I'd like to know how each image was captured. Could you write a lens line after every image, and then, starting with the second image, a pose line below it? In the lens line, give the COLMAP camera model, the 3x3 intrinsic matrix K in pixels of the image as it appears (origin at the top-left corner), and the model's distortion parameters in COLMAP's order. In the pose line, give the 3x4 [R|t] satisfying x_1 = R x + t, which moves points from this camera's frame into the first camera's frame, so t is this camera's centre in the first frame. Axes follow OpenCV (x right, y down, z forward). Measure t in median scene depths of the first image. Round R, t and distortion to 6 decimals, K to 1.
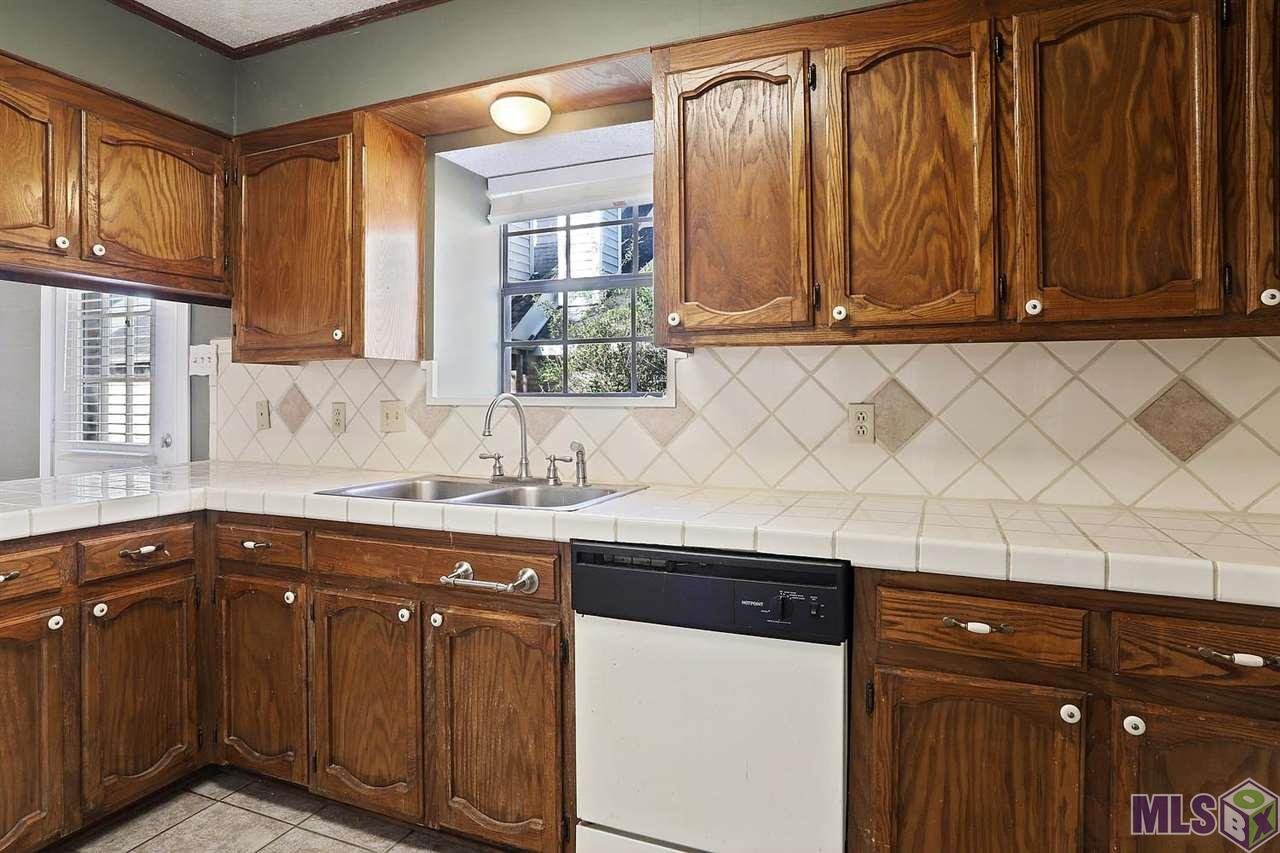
lens RADIAL K [[718.7, 0, 642.3], [0, 718.7, 400.5], [0, 0, 1]] dist [-0.047637, 0.000702]
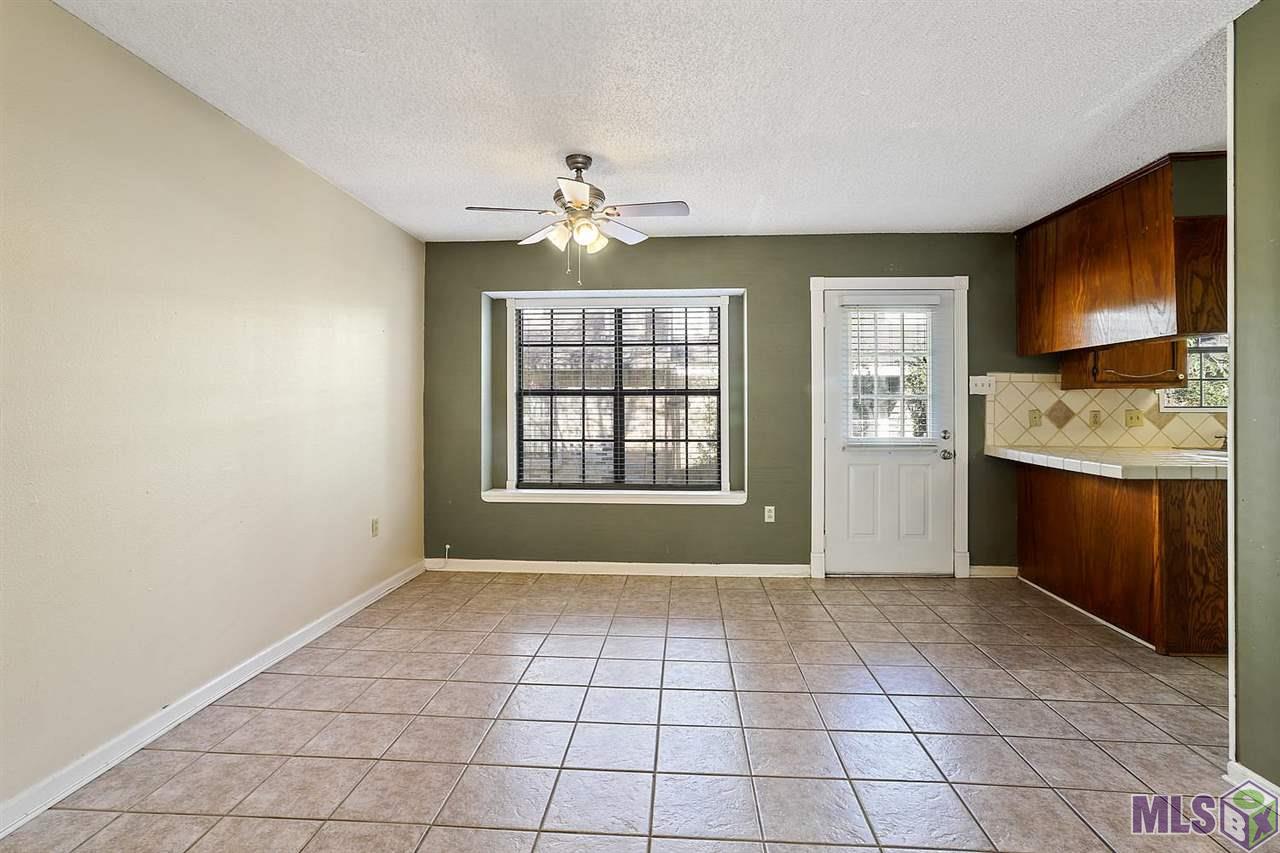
lens RADIAL K [[653.7, 0, 642.7], [0, 653.7, 406.0], [0, 0, 1]] dist [-0.000085, 0.000290]
pose [[0.945065, 0.001554, 0.326878, -2.062144], [0.000281, 0.999984, -0.005567, -0.001034], [-0.326881, 0.005353, 0.945050, -0.211250]]
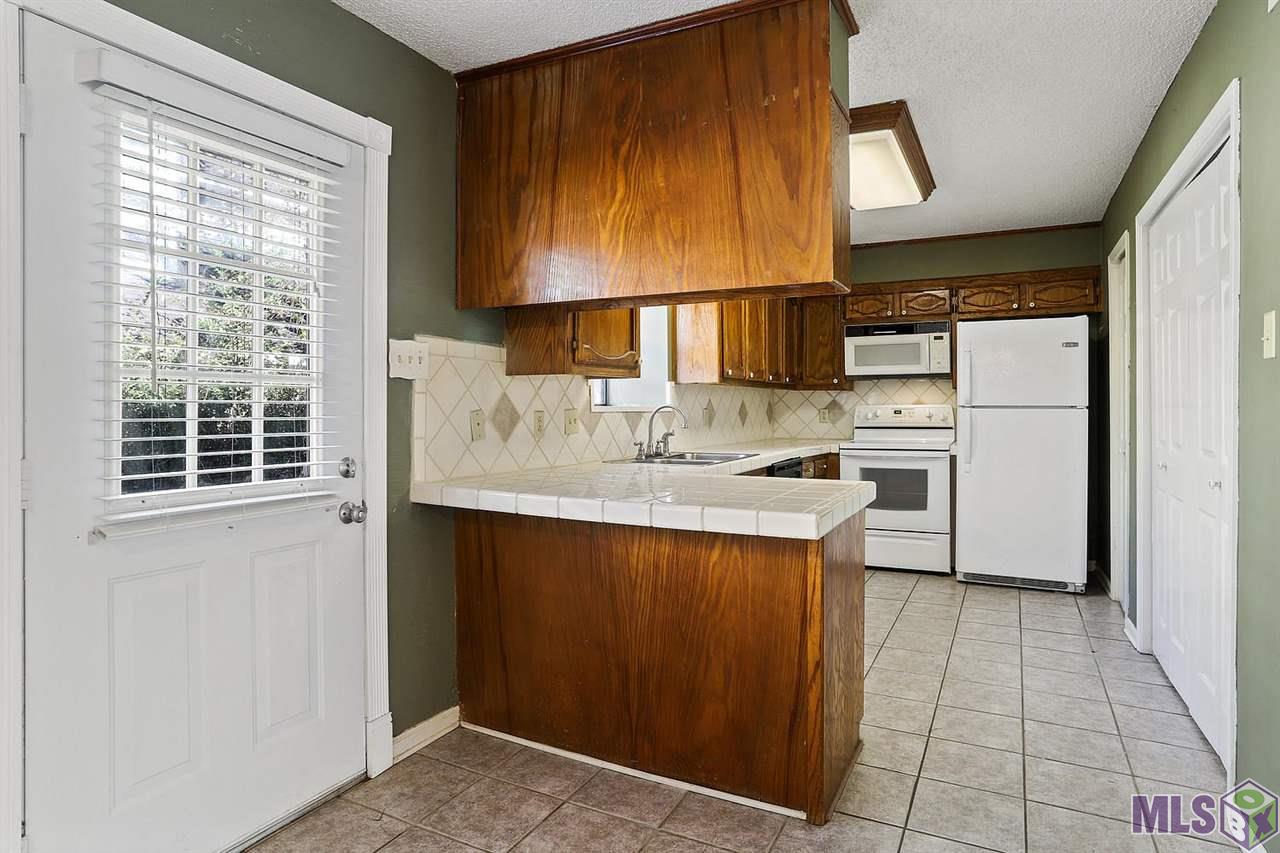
lens RADIAL K [[718.7, 0, 642.3], [0, 718.7, 400.5], [0, 0, 1]] dist [-0.047637, 0.000702]
pose [[0.081614, 0.008919, 0.996624, -1.548471], [0.006653, 0.999933, -0.009493, -0.002148], [-0.996642, 0.007406, 0.081549, 0.733329]]
